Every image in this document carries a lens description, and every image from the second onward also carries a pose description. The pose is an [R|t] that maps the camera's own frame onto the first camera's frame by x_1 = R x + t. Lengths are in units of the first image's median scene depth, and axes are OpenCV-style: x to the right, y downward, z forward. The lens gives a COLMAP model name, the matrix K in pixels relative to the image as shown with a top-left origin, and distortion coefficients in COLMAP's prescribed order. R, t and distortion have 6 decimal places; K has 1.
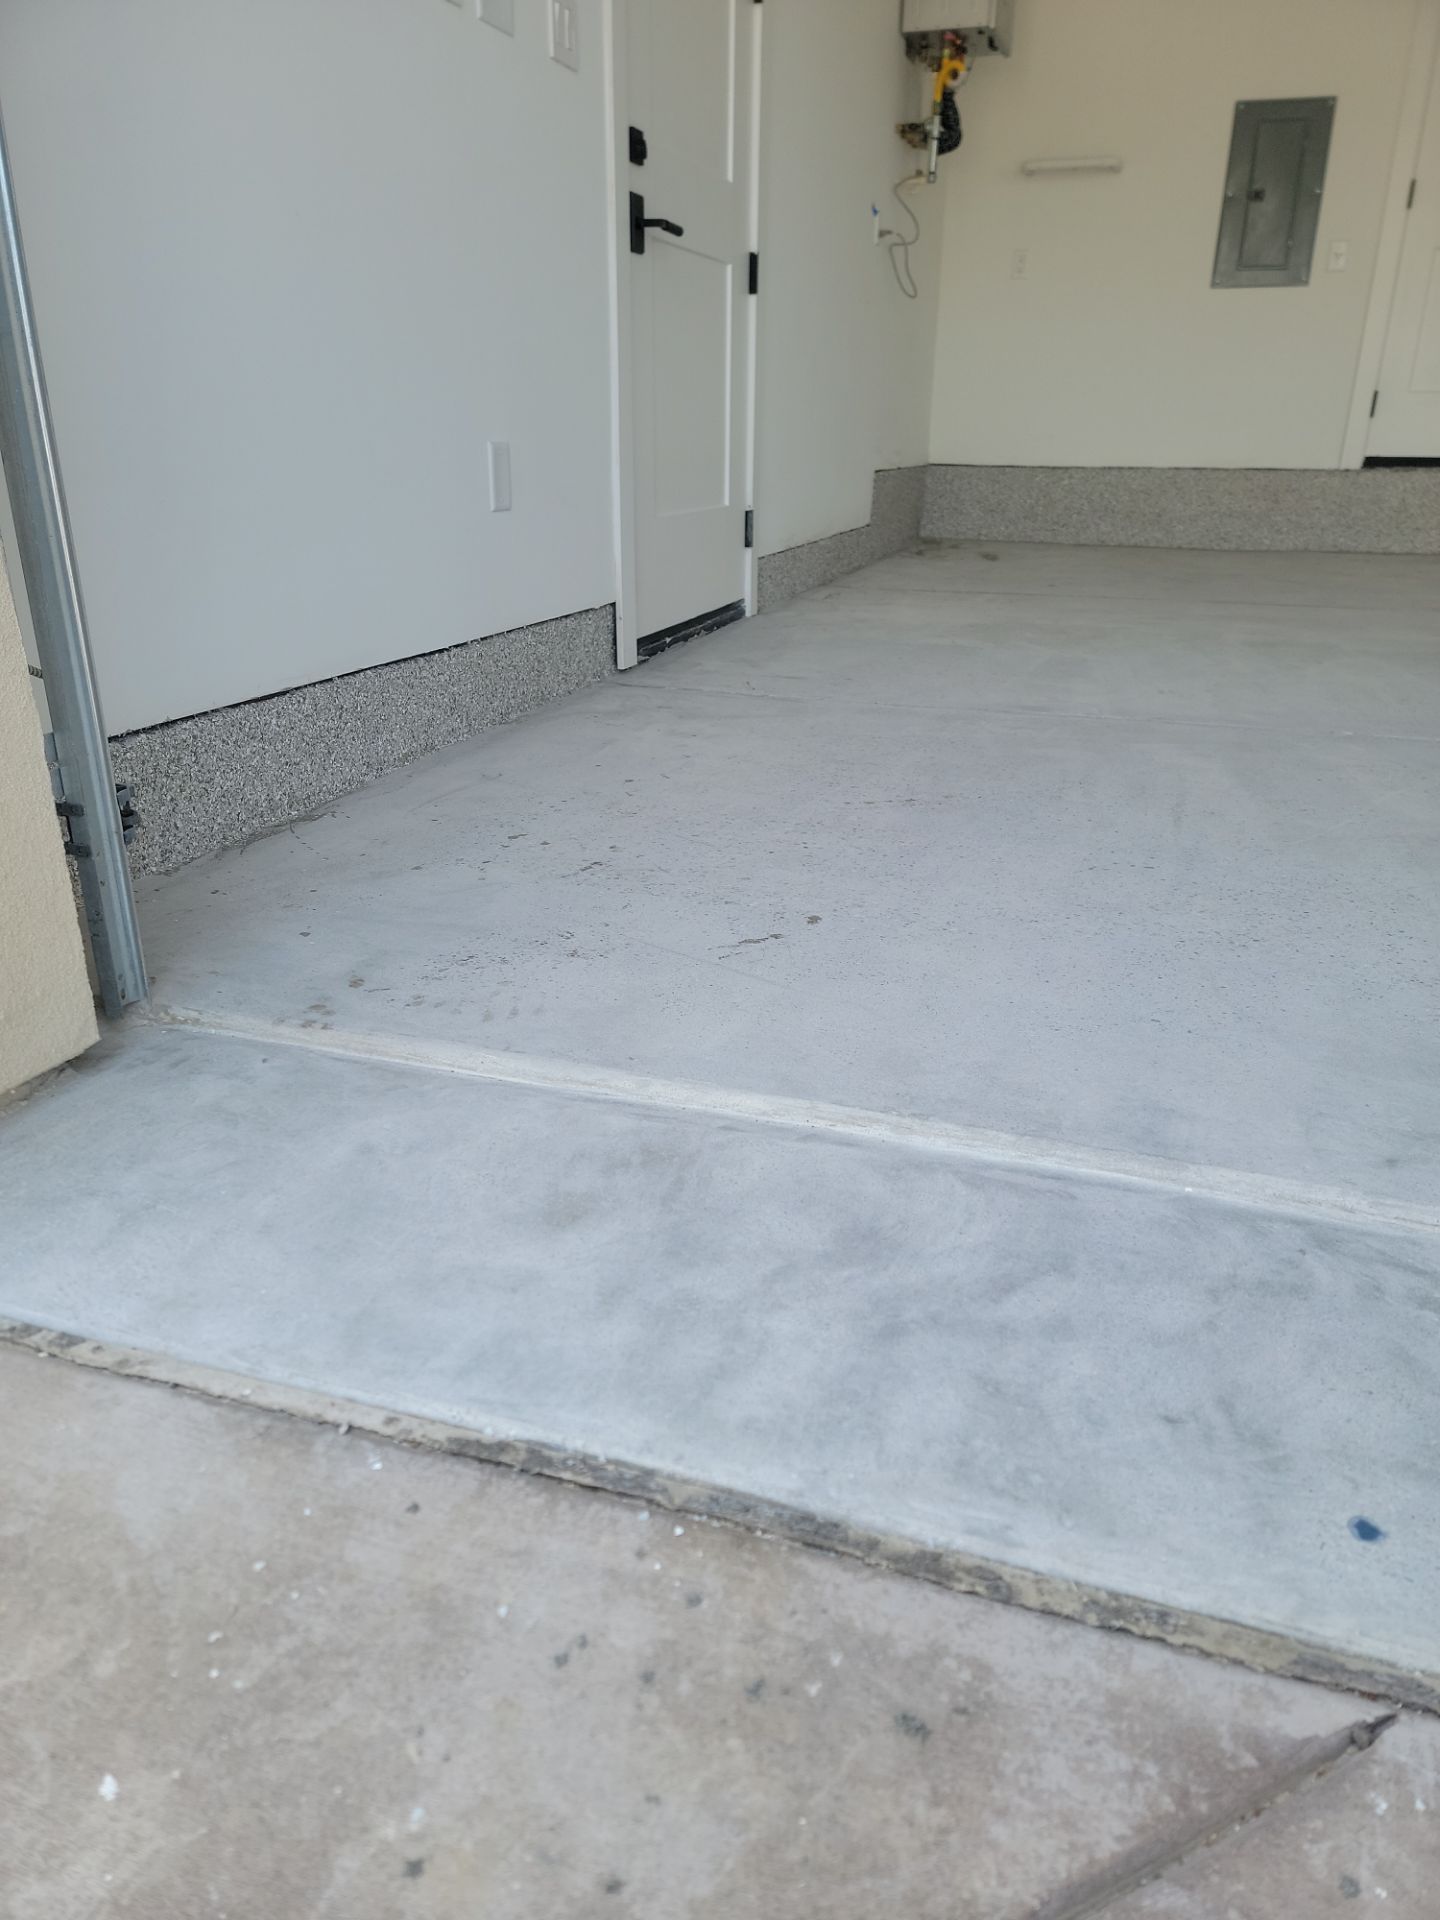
lens RADIAL K [[1349.7, 0, 713.7], [0, 1349.7, 933.1], [0, 0, 1]] dist [0.064691, -0.034724]
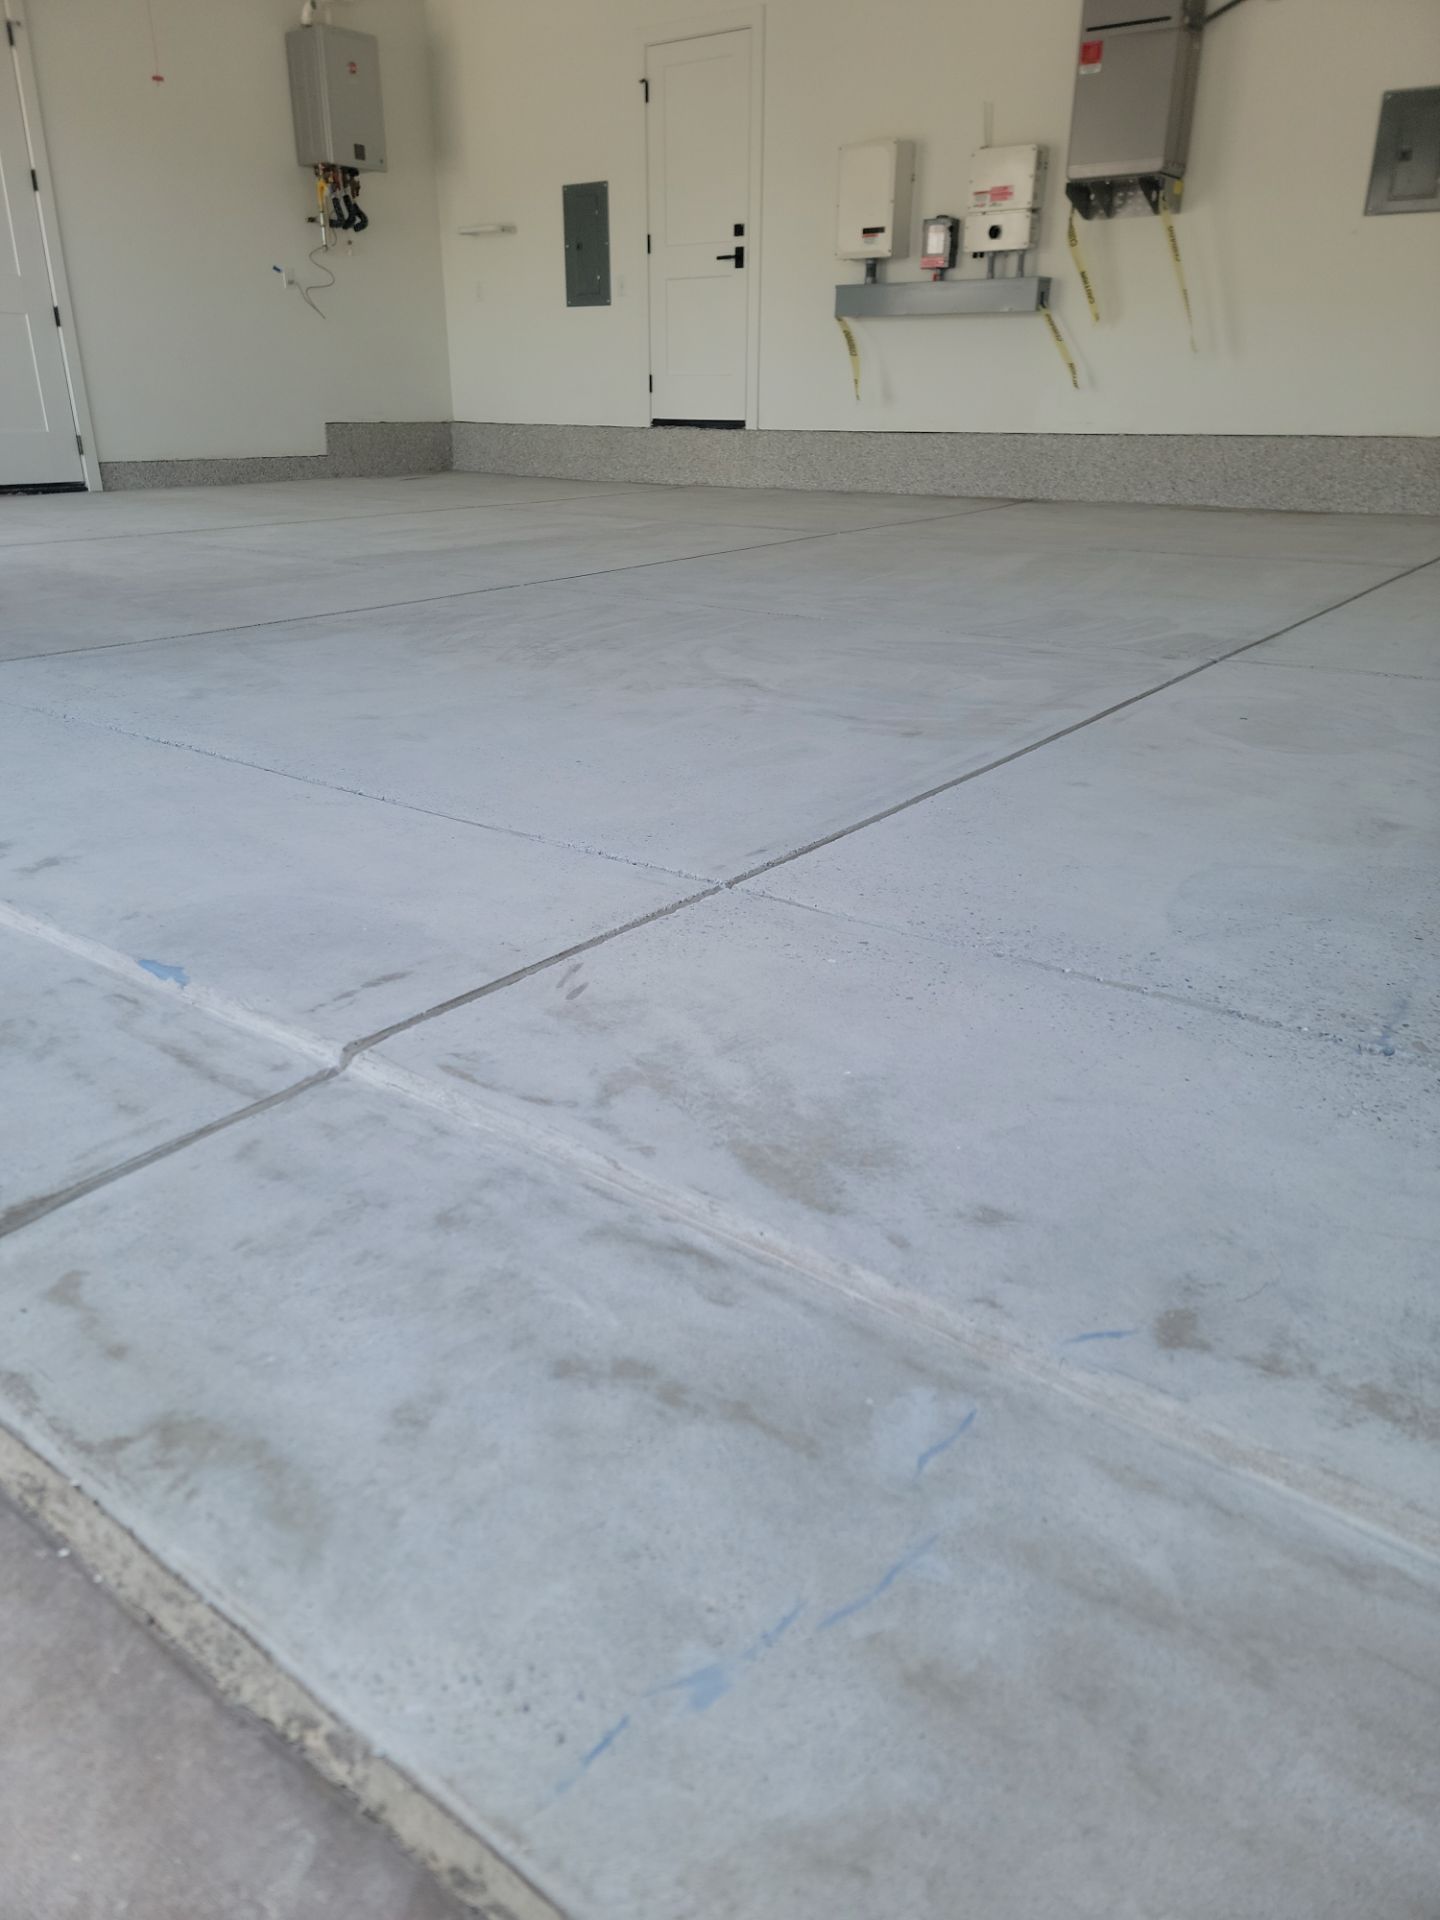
lens RADIAL K [[1325.6, 0, 696.6], [0, 1325.6, 959.0], [0, 0, 1]] dist [0.097150, -0.079623]
pose [[0.942263, 0.122752, -0.311563, 1.062027], [-0.110502, 0.992255, 0.056745, 0.157249], [0.316116, -0.019041, 0.948530, -0.408237]]
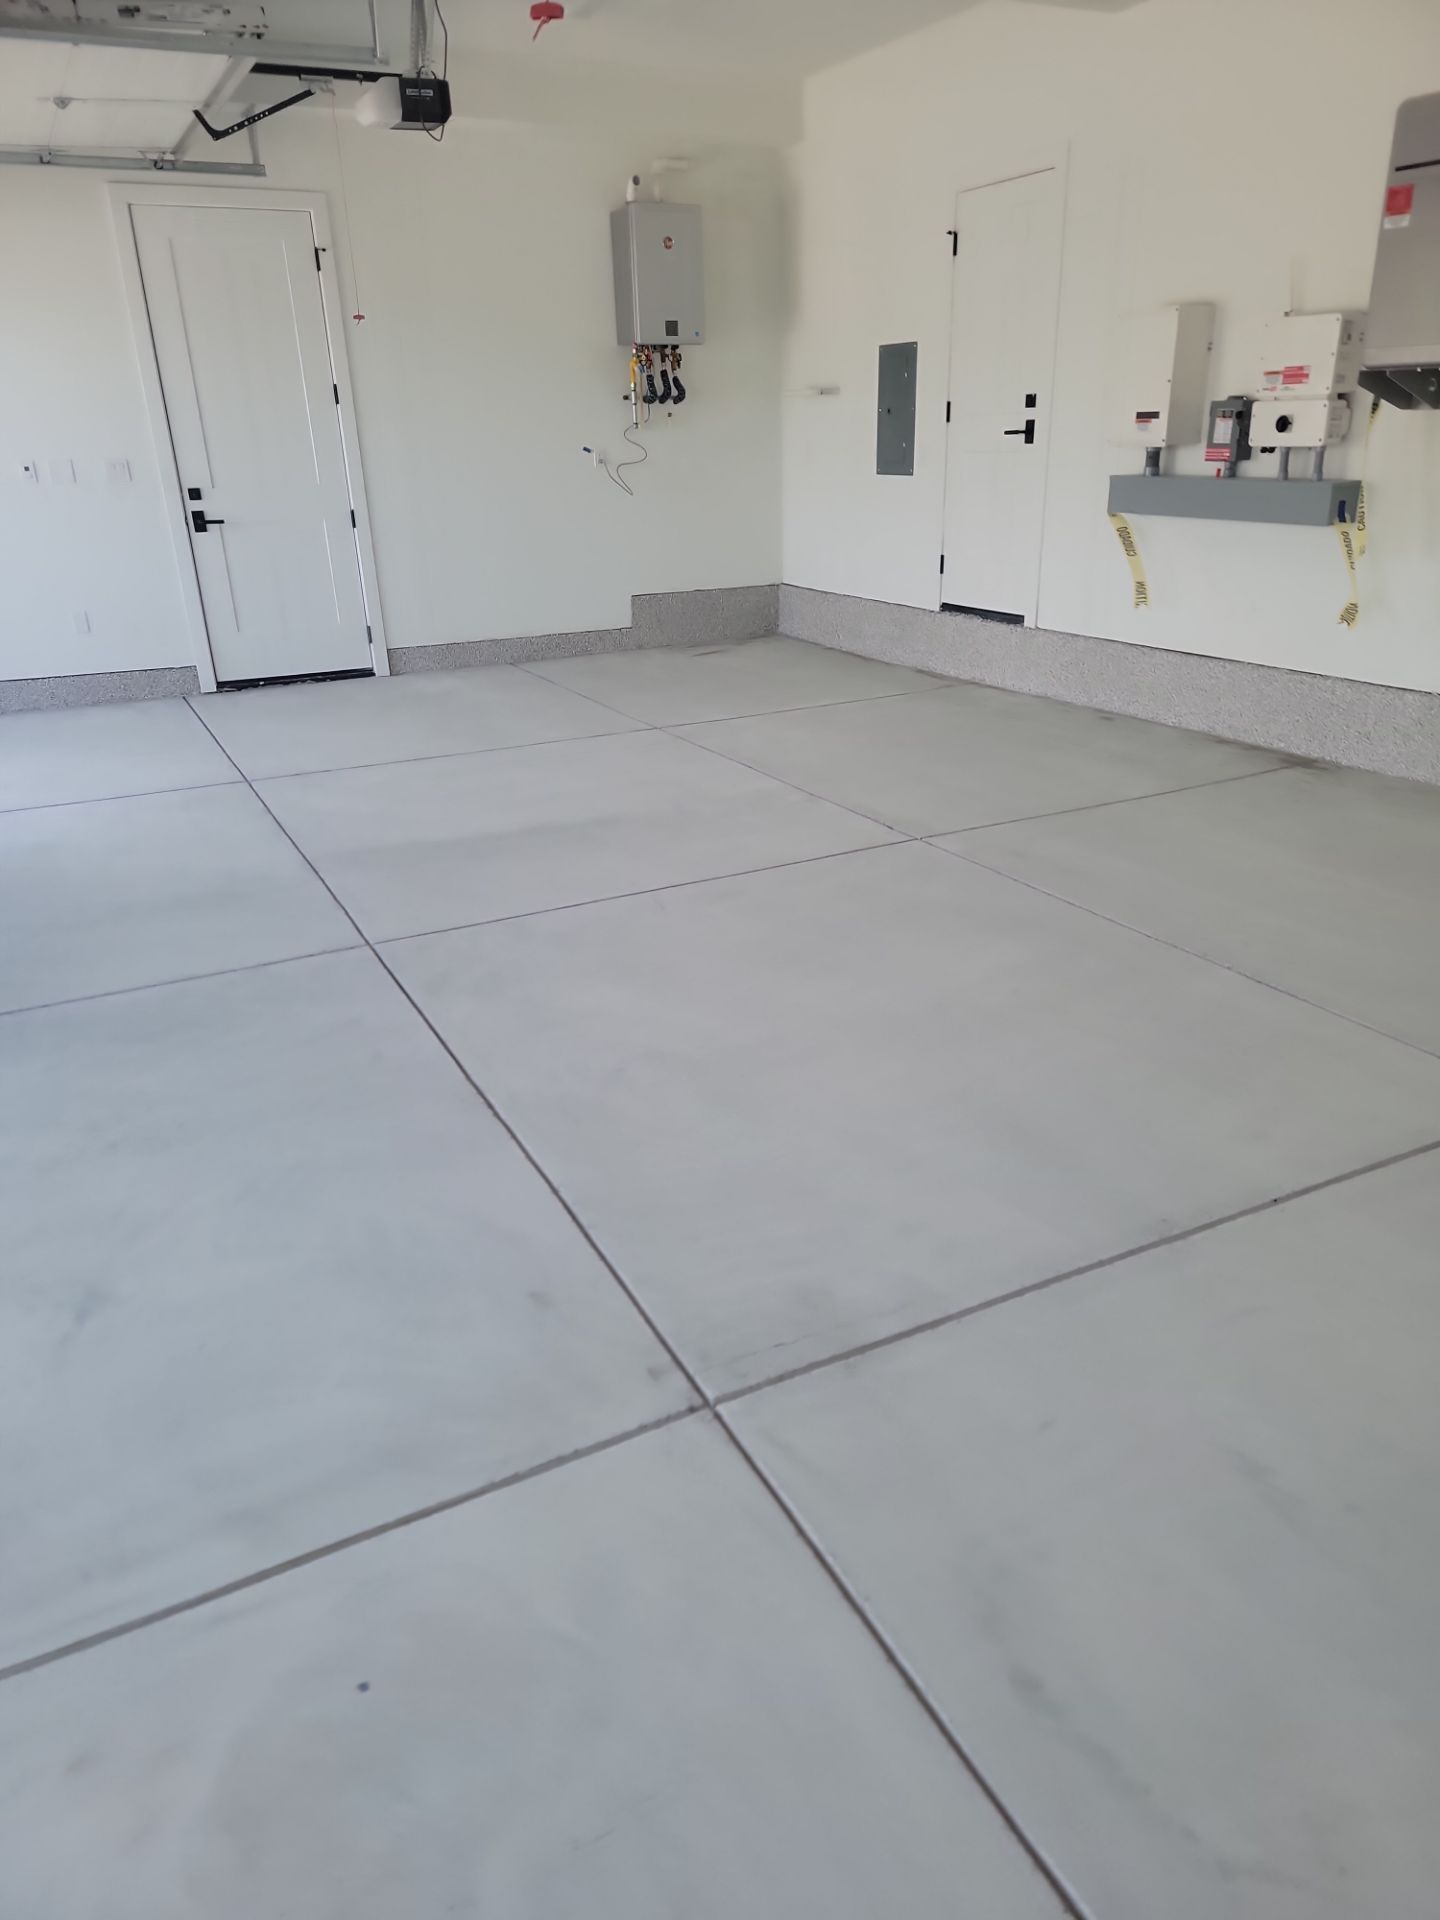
lens RADIAL K [[1314.0, 0, 724.7], [0, 1314.0, 996.4], [0, 0, 1]] dist [0.091438, -0.086611]
pose [[0.703491, 0.256504, -0.662801, 1.287374], [-0.218593, 0.965483, 0.141630, -0.113301], [0.676252, 0.045248, 0.735279, -0.077050]]
